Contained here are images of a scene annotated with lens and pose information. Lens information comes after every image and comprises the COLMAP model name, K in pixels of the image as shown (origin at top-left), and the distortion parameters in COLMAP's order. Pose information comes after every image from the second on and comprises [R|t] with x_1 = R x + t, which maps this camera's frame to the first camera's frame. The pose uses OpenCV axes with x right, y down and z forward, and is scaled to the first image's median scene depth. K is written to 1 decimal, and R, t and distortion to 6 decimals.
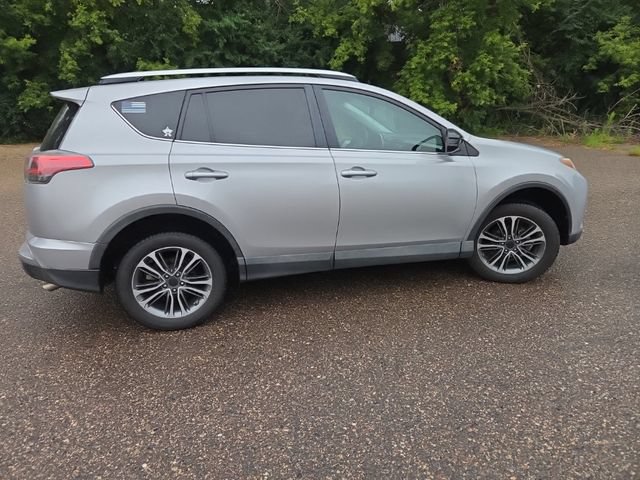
lens RADIAL K [[432.7, 0, 311.4], [0, 432.7, 228.9], [0, 0, 1]] dist [0.077351, -0.059201]
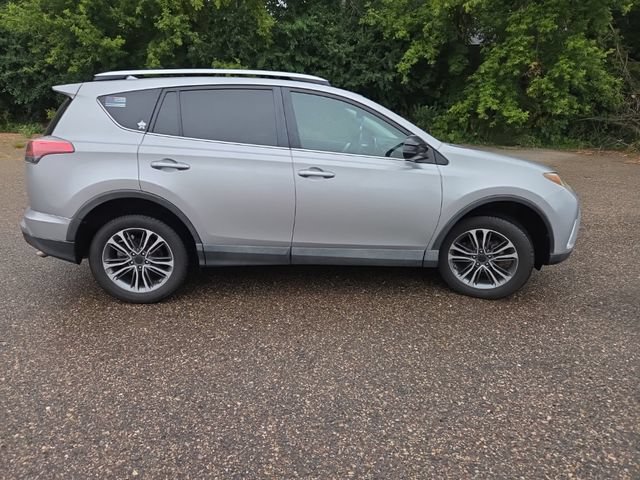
lens RADIAL K [[434.0, 0, 313.2], [0, 434.0, 227.9], [0, 0, 1]] dist [0.071839, -0.055967]
pose [[0.980557, 0.087072, -0.175862, 0.264412], [-0.088002, 0.996117, 0.002515, -0.001150], [0.175398, 0.013011, 0.984412, -0.018885]]
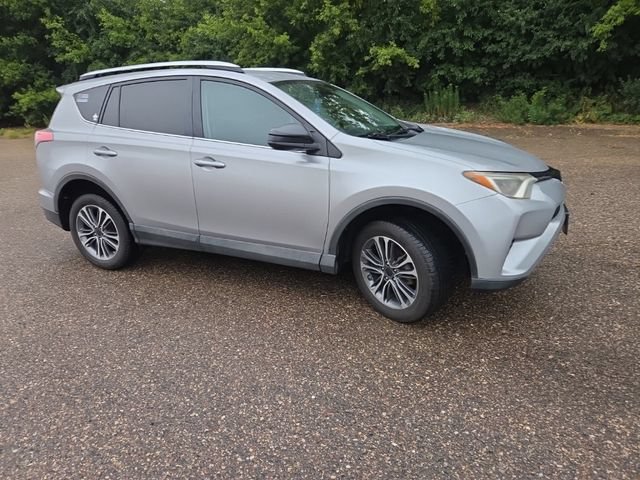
lens RADIAL K [[433.1, 0, 311.8], [0, 433.1, 239.4], [0, 0, 1]] dist [0.073581, -0.057498]
pose [[0.777545, 0.195537, -0.597653, 0.849404], [-0.157862, 0.980686, 0.115476, -0.097441], [0.608690, 0.004559, 0.793395, 0.291479]]
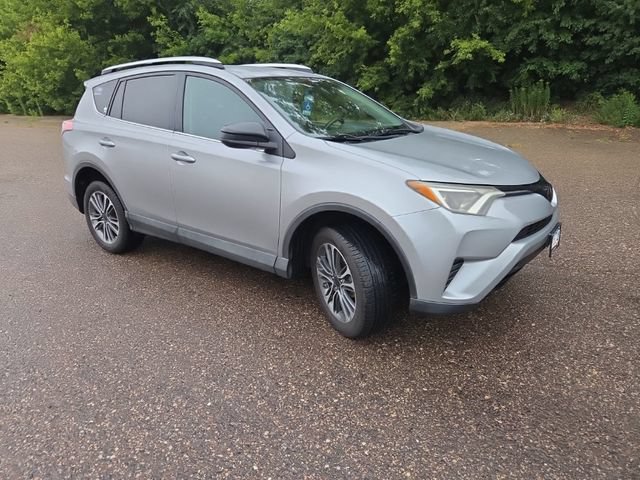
lens RADIAL K [[435.2, 0, 316.9], [0, 435.2, 234.6], [0, 0, 1]] dist [0.069230, -0.050791]
pose [[0.631516, 0.251162, -0.733556, 1.012457], [-0.208305, 0.966258, 0.151507, -0.157819], [0.746857, 0.057124, 0.662526, 0.491885]]
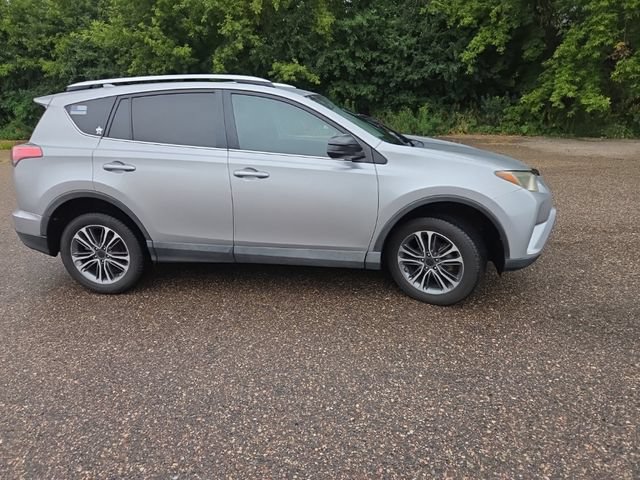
lens RADIAL K [[433.3, 0, 316.6], [0, 433.3, 230.8], [0, 0, 1]] dist [0.077631, -0.062597]
pose [[0.925688, 0.106288, -0.363048, 0.585324], [-0.100475, 0.994327, 0.034917, -0.039296], [0.364699, 0.004155, 0.931116, 0.065677]]
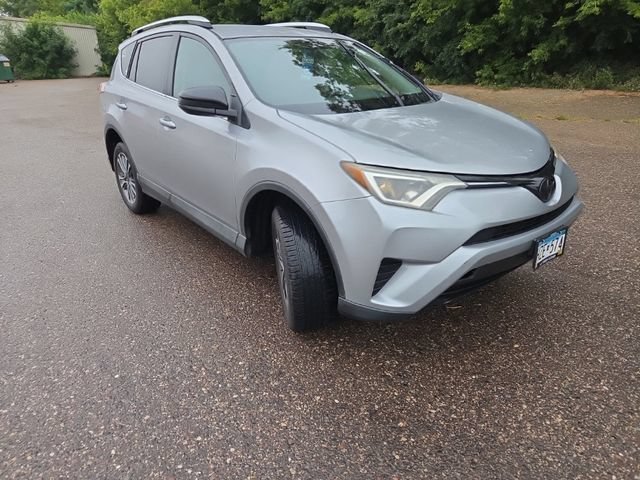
lens RADIAL K [[436.0, 0, 311.3], [0, 436.0, 238.0], [0, 0, 1]] dist [0.076712, -0.061232]
pose [[0.412340, 0.360449, -0.836691, 1.085262], [-0.242820, 0.928662, 0.280403, -0.223528], [0.878074, 0.087544, 0.470448, 0.741429]]
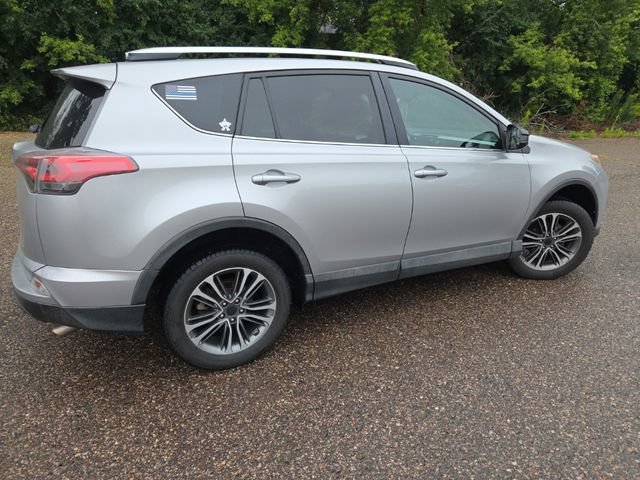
lens RADIAL K [[433.9, 0, 328.8], [0, 433.9, 232.7], [0, 0, 1]] dist [0.075940, -0.058426]
pose [[0.972431, -0.043285, 0.229140, -0.276962], [0.037616, 0.998870, 0.029055, -0.034298], [-0.230139, -0.019635, 0.972960, 0.143850]]
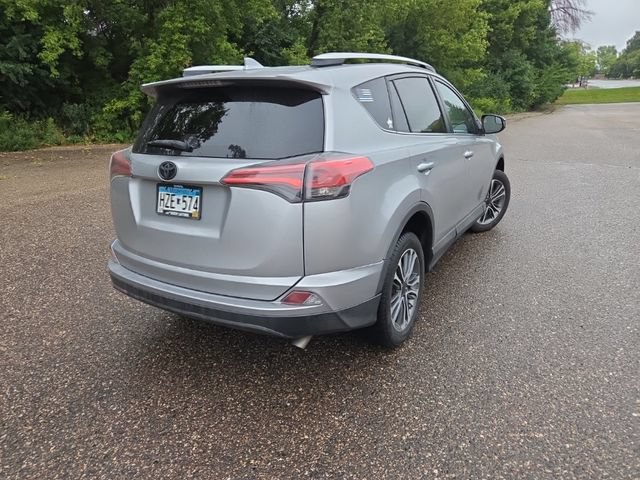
lens RADIAL K [[435.2, 0, 316.9], [0, 435.2, 234.6], [0, 0, 1]] dist [0.069230, -0.050791]
pose [[0.715453, -0.203369, 0.668408, -0.889044], [0.204694, 0.975731, 0.077773, -0.082619], [-0.668003, 0.081176, 0.739718, 0.379061]]
